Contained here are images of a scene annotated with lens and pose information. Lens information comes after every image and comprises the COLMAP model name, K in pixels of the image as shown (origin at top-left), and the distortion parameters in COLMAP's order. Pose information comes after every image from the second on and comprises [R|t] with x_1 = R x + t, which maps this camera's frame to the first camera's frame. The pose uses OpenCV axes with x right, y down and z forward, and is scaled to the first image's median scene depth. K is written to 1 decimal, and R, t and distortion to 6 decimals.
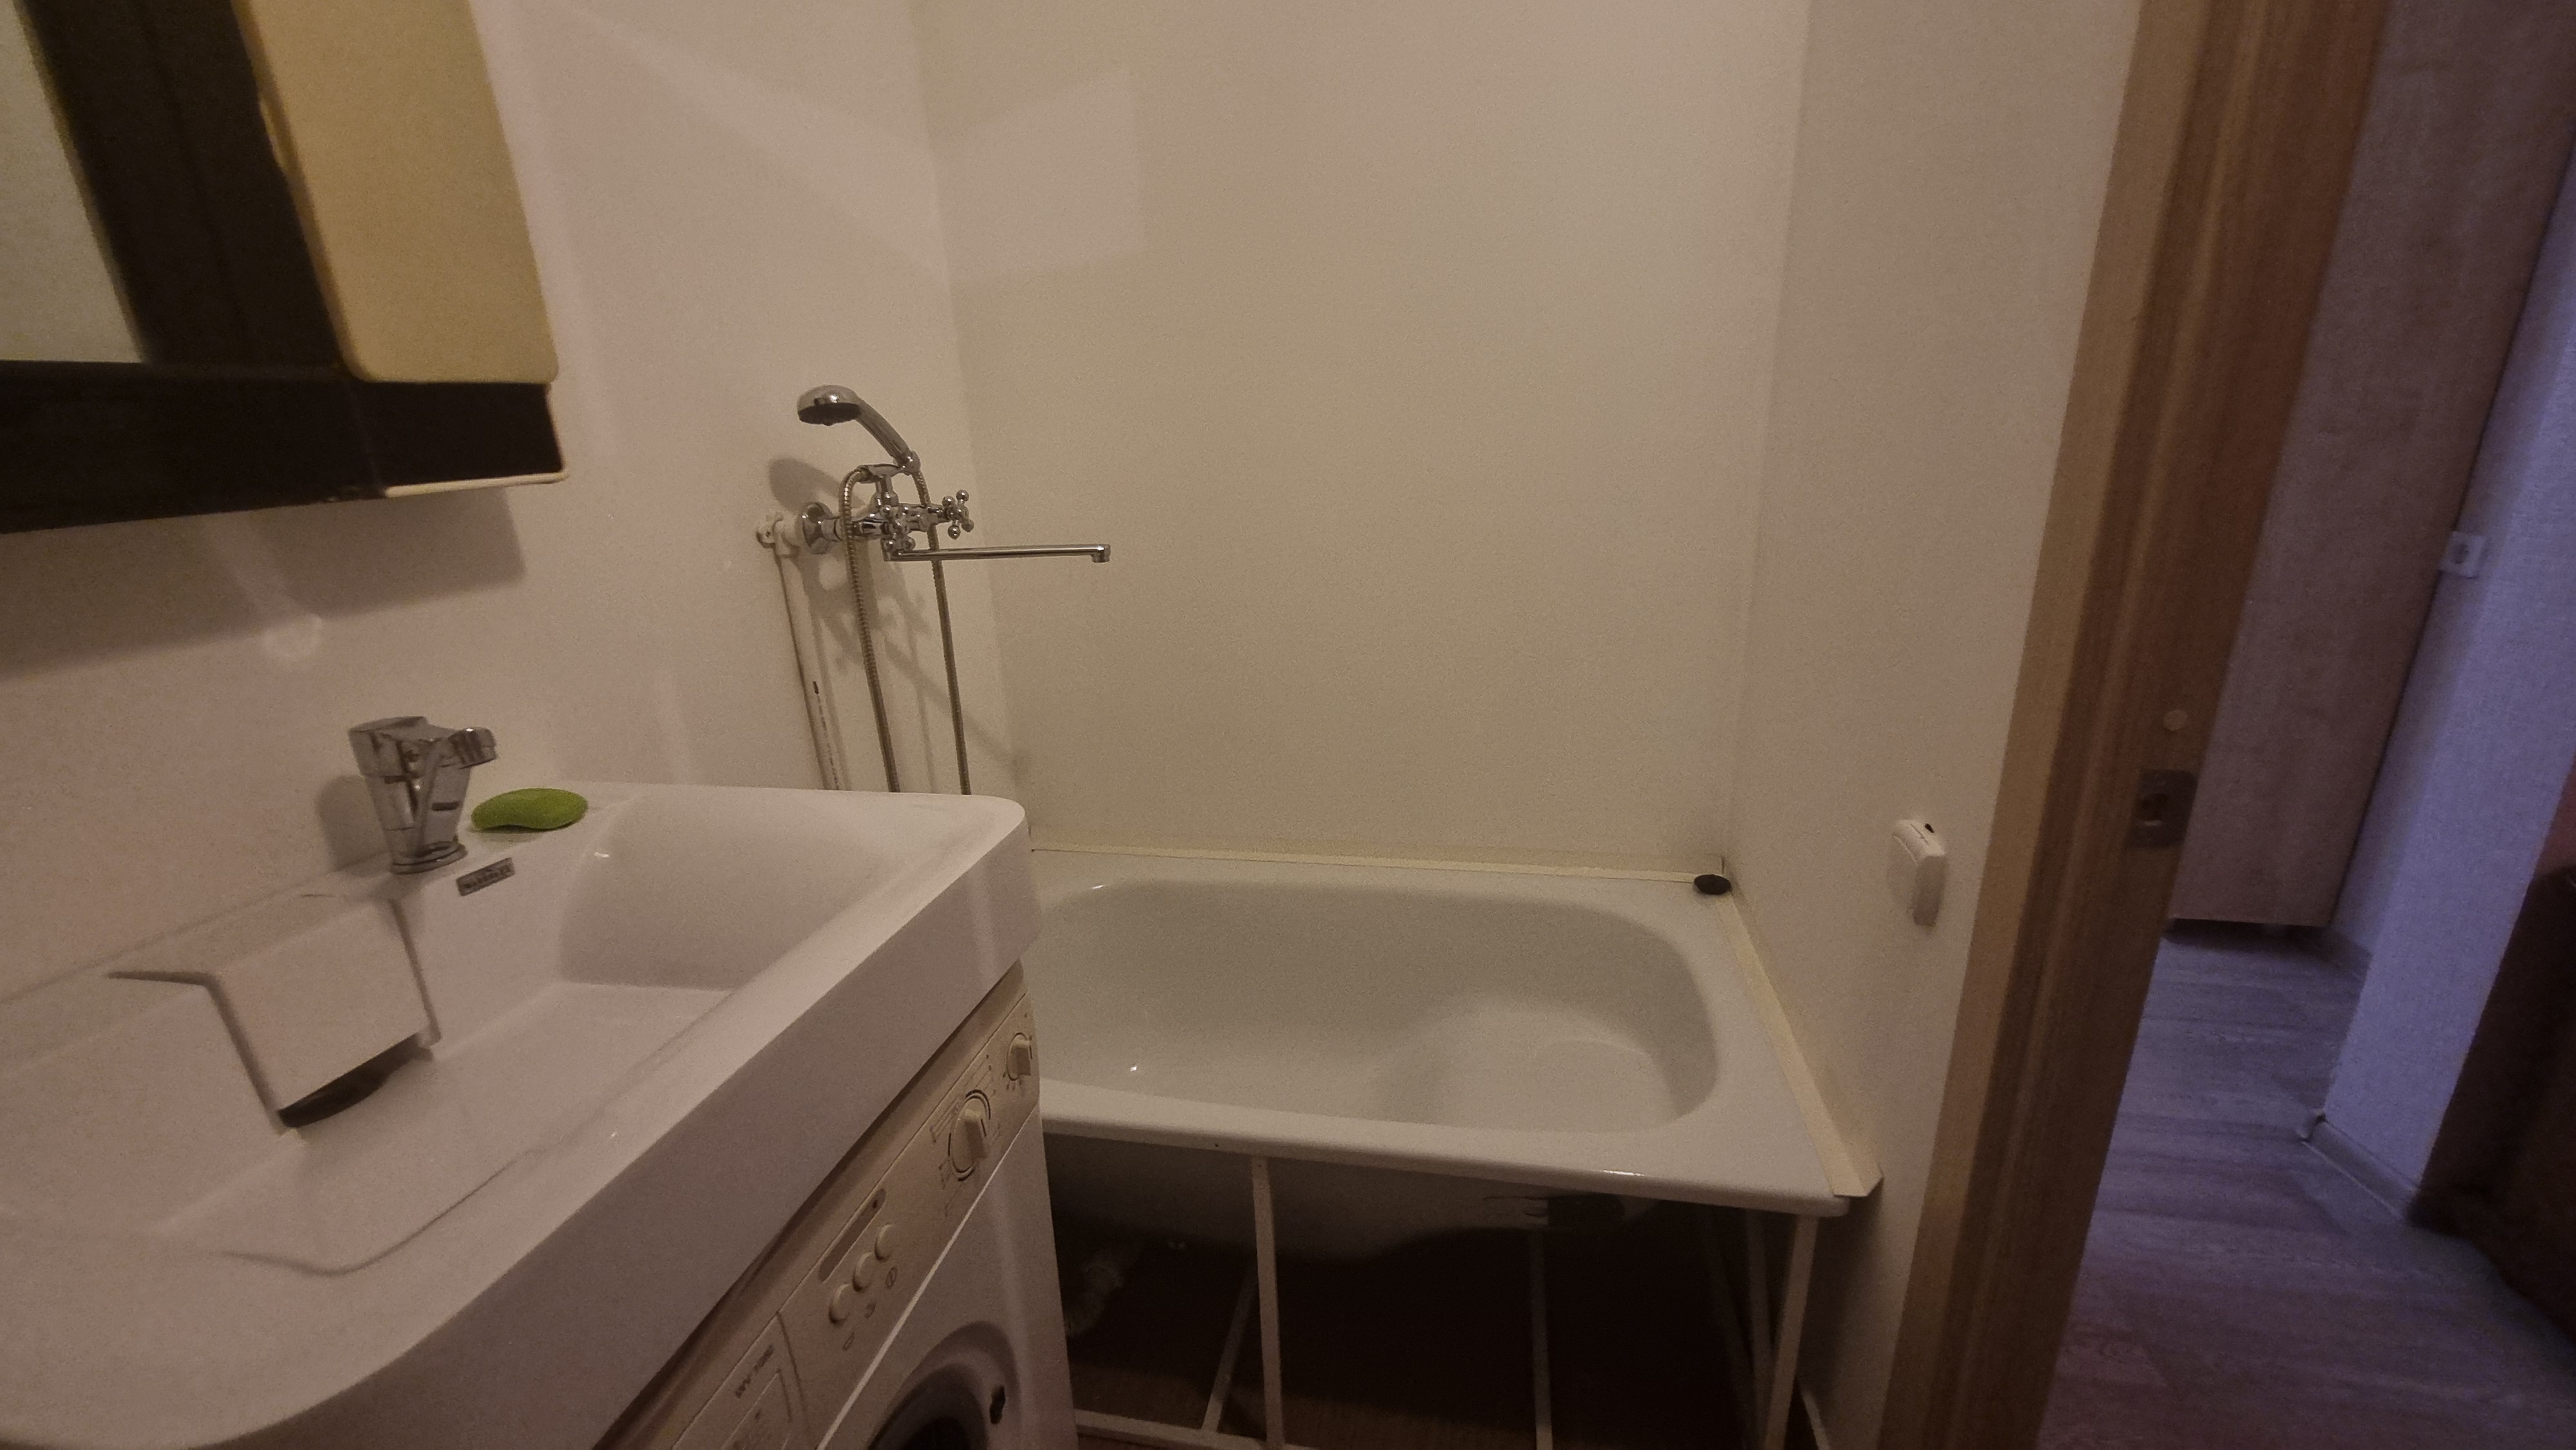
lens RADIAL K [[1024.7, 0, 1269.5], [0, 1024.7, 720.2], [0, 0, 1]] dist [0.006385, 0.000238]
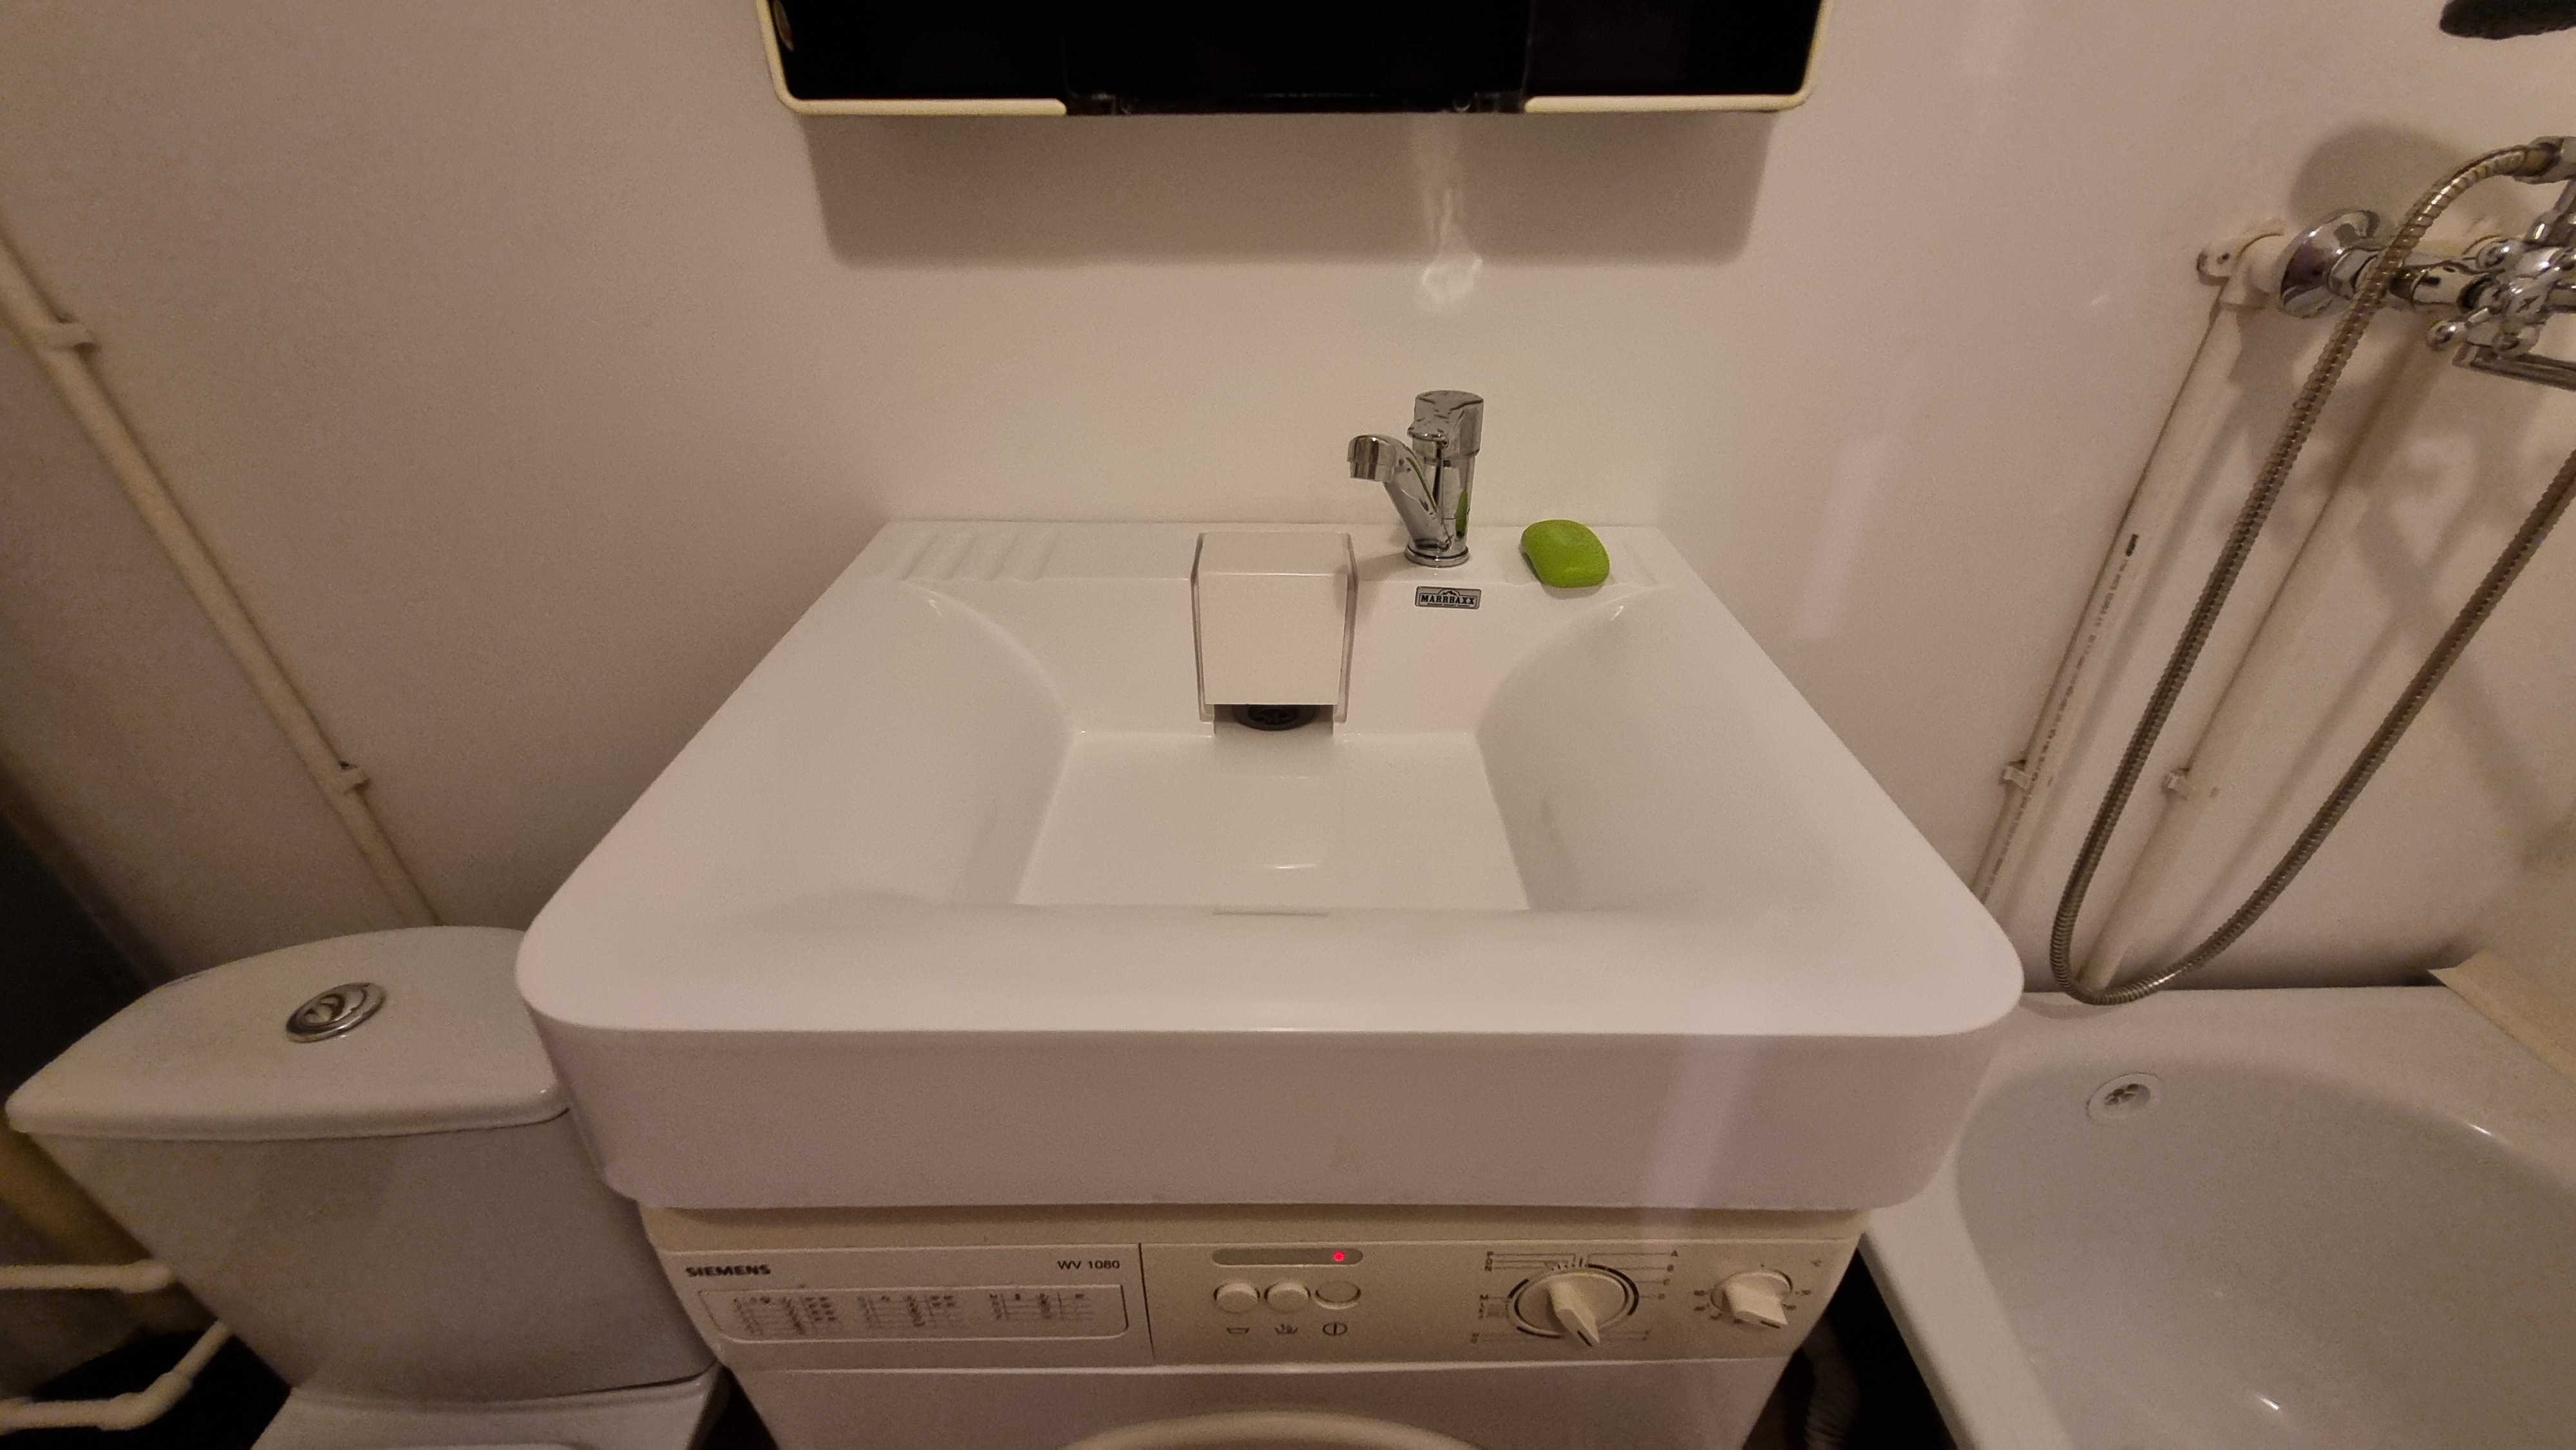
lens RADIAL K [[1024.7, 0, 1285.0], [0, 1024.7, 720.1], [0, 0, 1]] dist [0.006385, 0.000238]
pose [[0.217635, 0.556683, -0.801710, -0.020160], [-0.299870, 0.819808, 0.487846, -0.141806], [0.928824, 0.134236, 0.345351, 0.540129]]
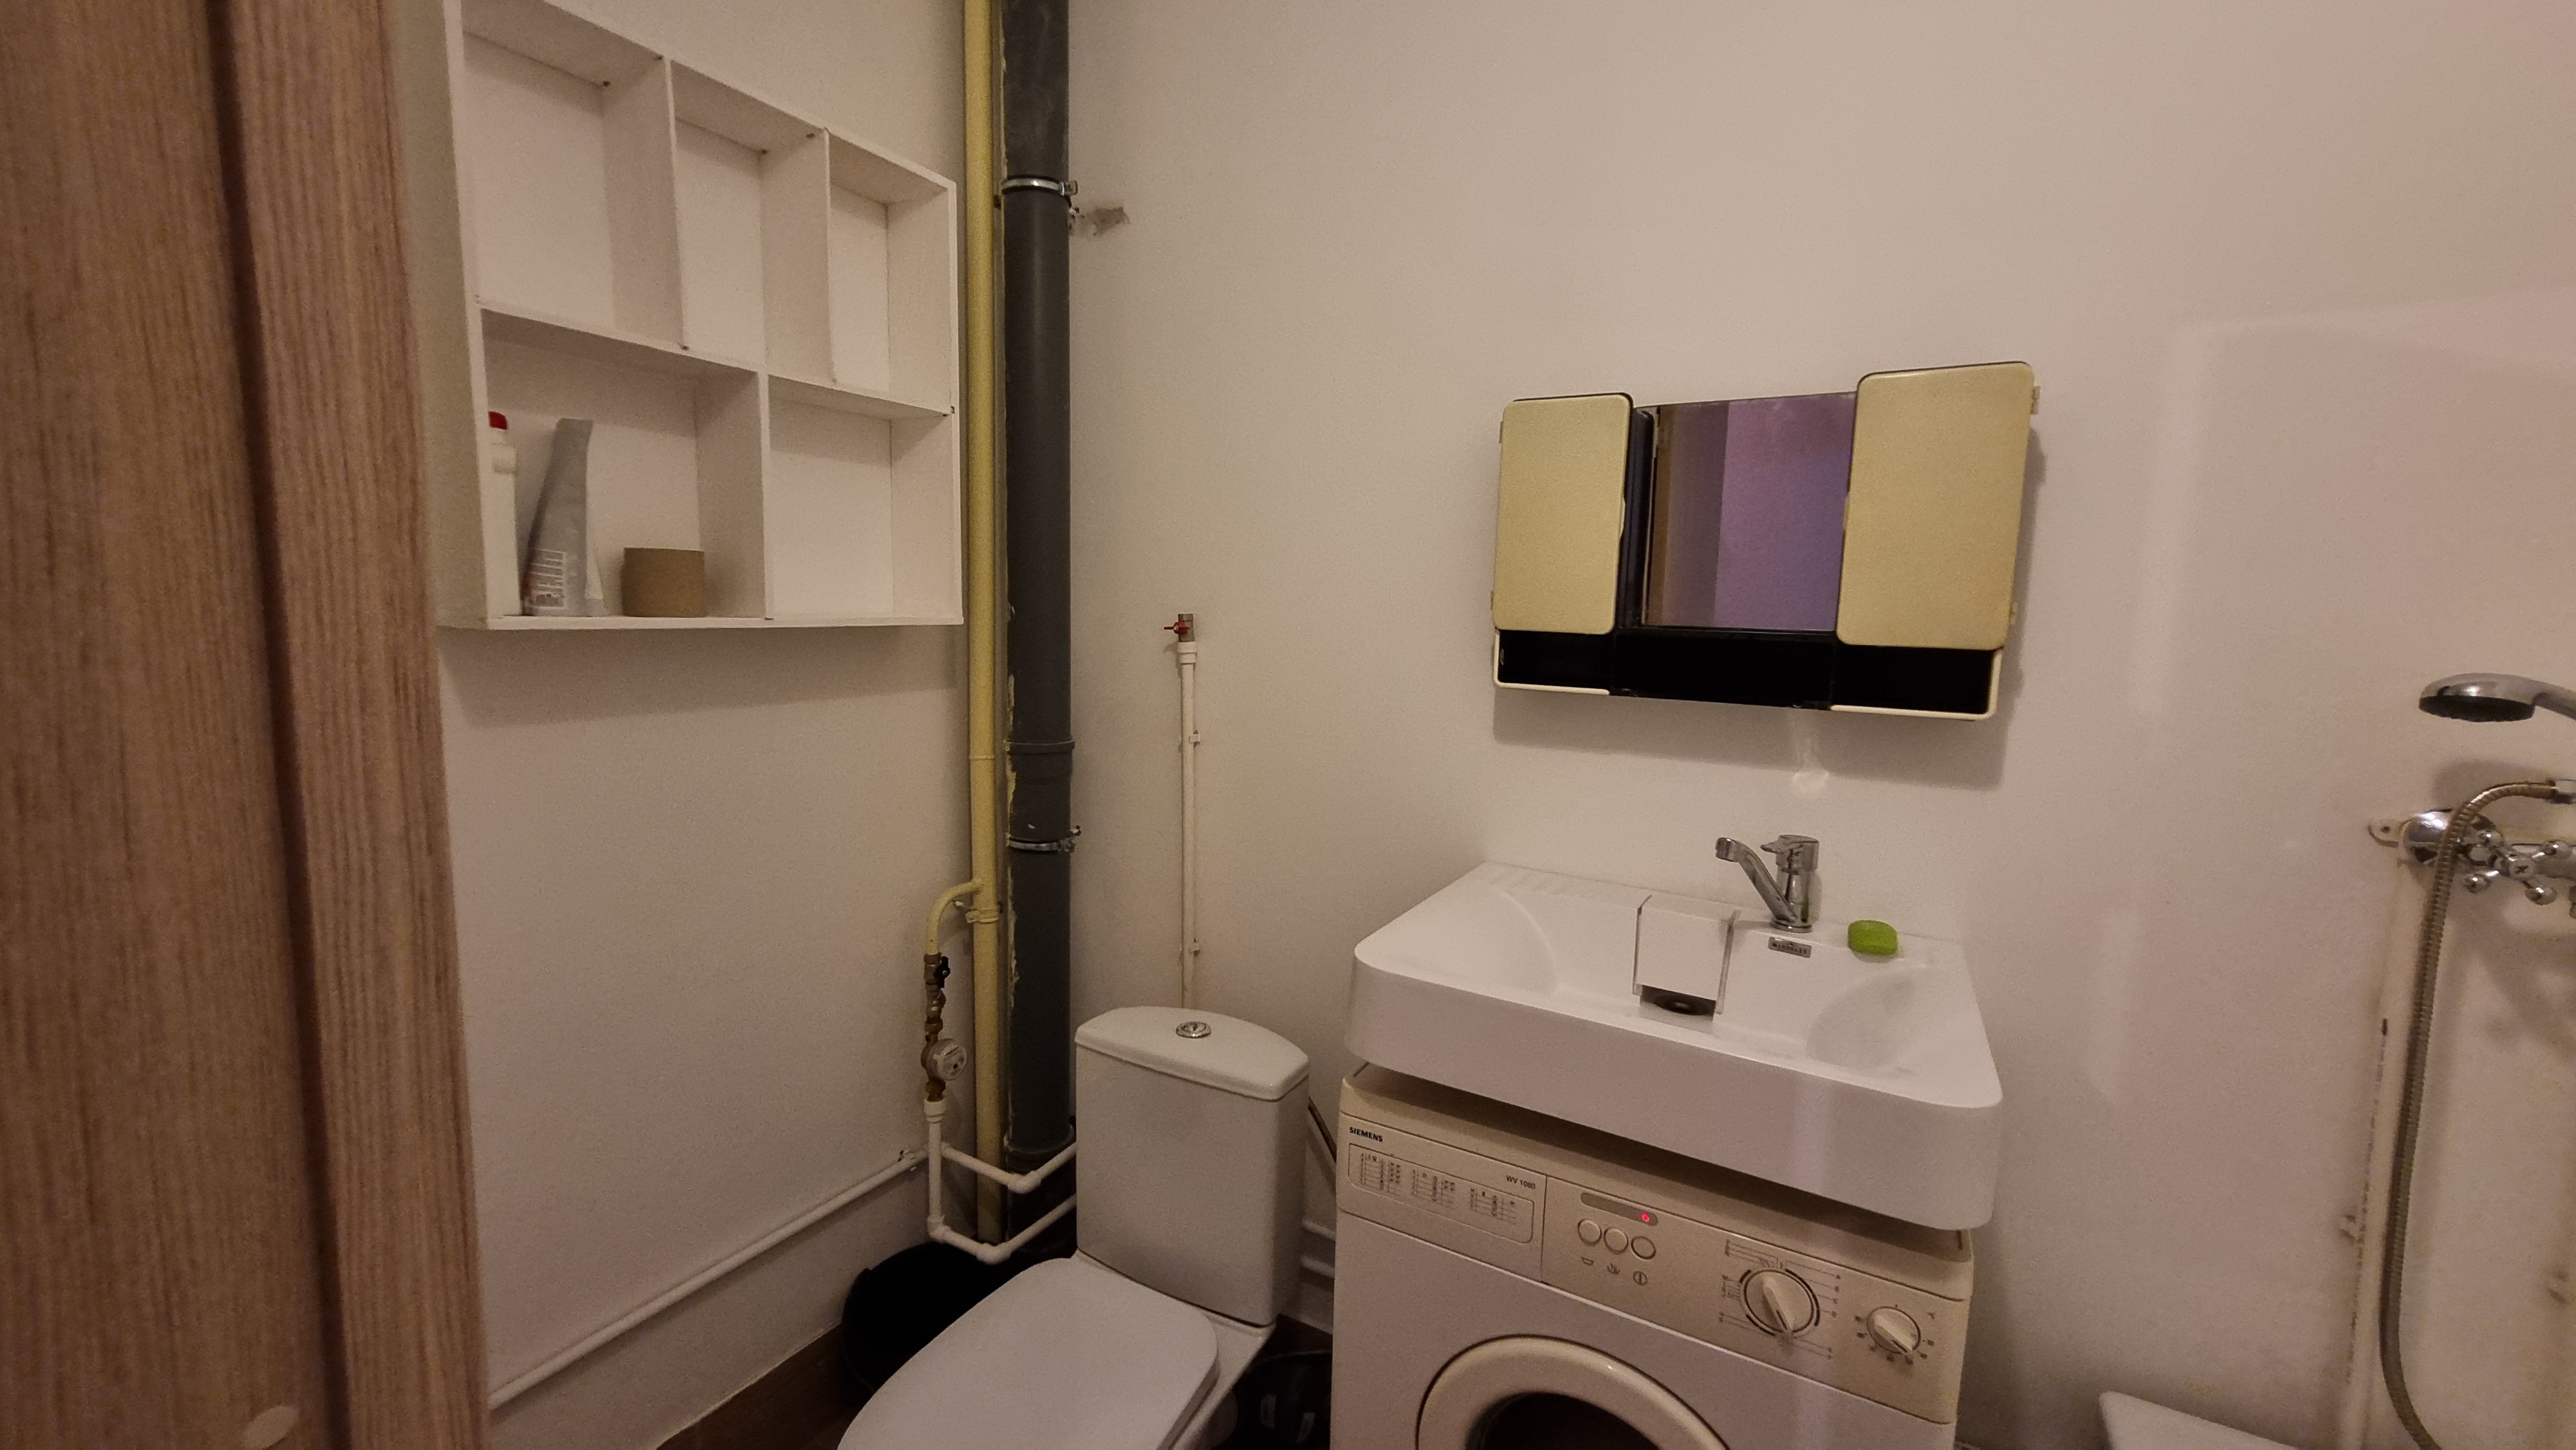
lens RADIAL K [[1024.7, 0, 1276.1], [0, 1024.7, 717.6], [0, 0, 1]] dist [0.006385, 0.000238]
pose [[-0.303920, 0.154643, -0.940063, 0.818259], [-0.296974, 0.922195, 0.247715, -0.300386], [0.905229, 0.354459, -0.234349, 0.505261]]
